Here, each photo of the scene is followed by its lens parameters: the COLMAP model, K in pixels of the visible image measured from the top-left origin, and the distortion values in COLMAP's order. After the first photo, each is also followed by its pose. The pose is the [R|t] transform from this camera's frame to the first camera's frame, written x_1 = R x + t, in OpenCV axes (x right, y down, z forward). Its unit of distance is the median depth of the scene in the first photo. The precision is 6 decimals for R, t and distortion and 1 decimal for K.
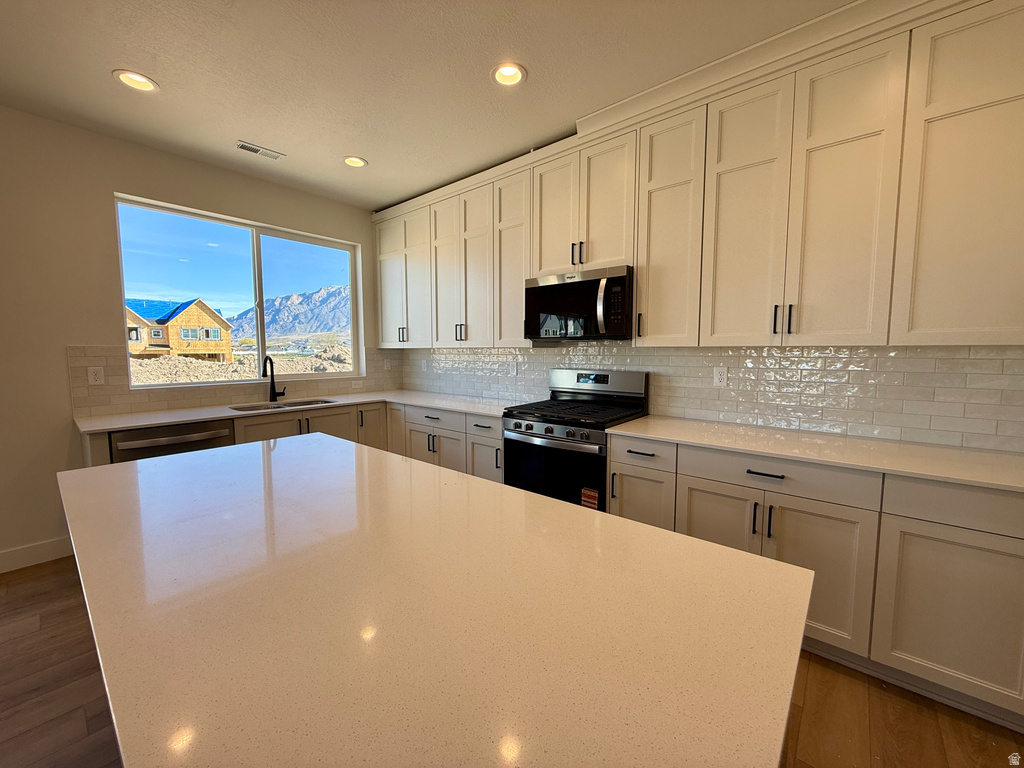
lens RADIAL K [[407.1, 0, 509.4], [0, 407.1, 383.0], [0, 0, 1]] dist [0.002940, -0.000075]
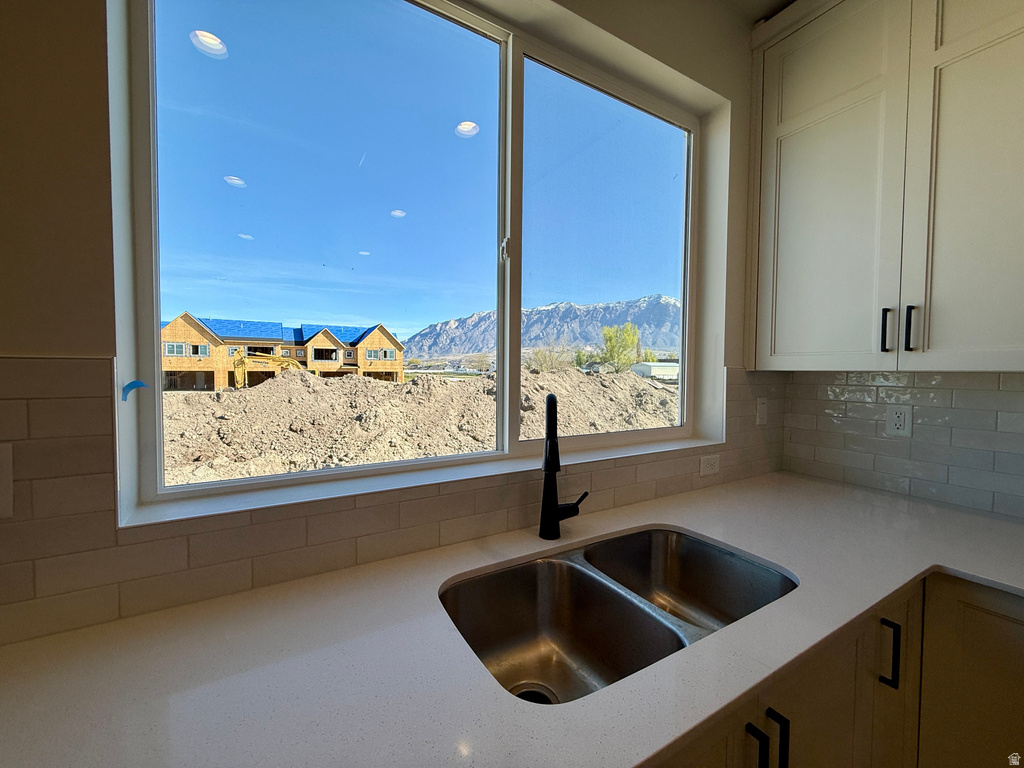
lens RADIAL K [[407.1, 0, 509.4], [0, 407.1, 383.0], [0, 0, 1]] dist [0.002940, -0.000075]
pose [[0.943014, 0.019375, -0.332189, -0.416631], [-0.035782, 0.998419, -0.043344, -0.048245], [0.330824, 0.052760, 0.942217, 0.563695]]
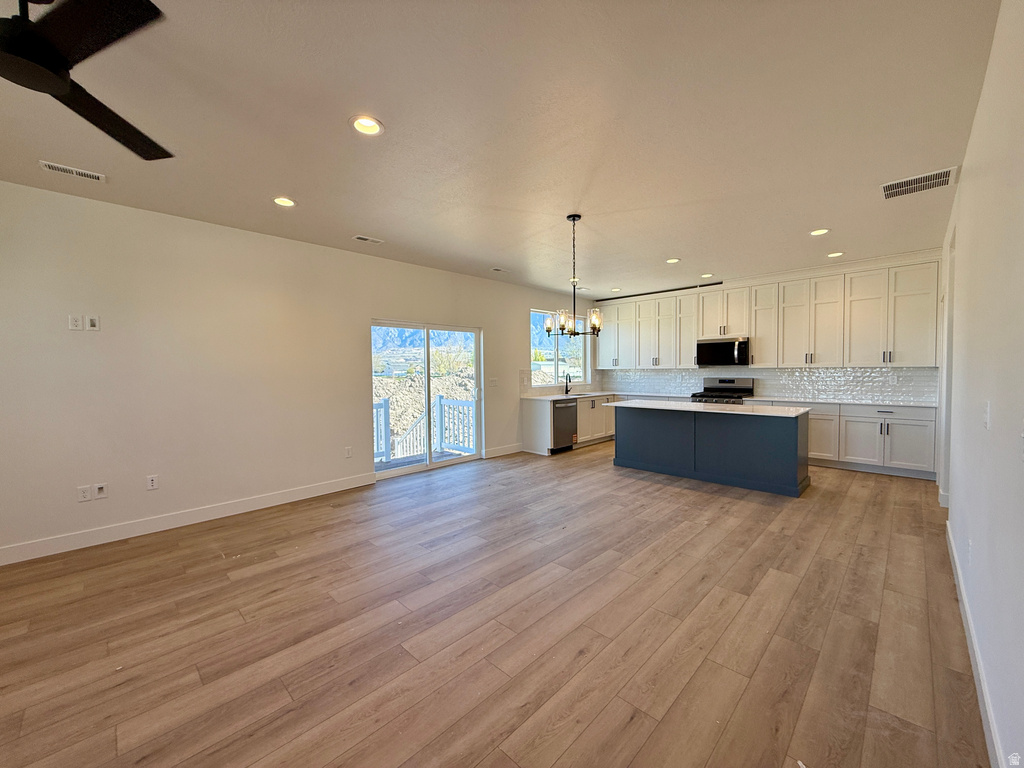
lens RADIAL K [[407.1, 0, 509.4], [0, 407.1, 383.0], [0, 0, 1]] dist [0.002940, -0.000075]
pose [[0.997109, -0.006222, -0.075731, -0.593990], [0.002620, 0.998864, -0.047573, 0.073115], [0.075941, 0.047237, 0.995993, -0.981454]]
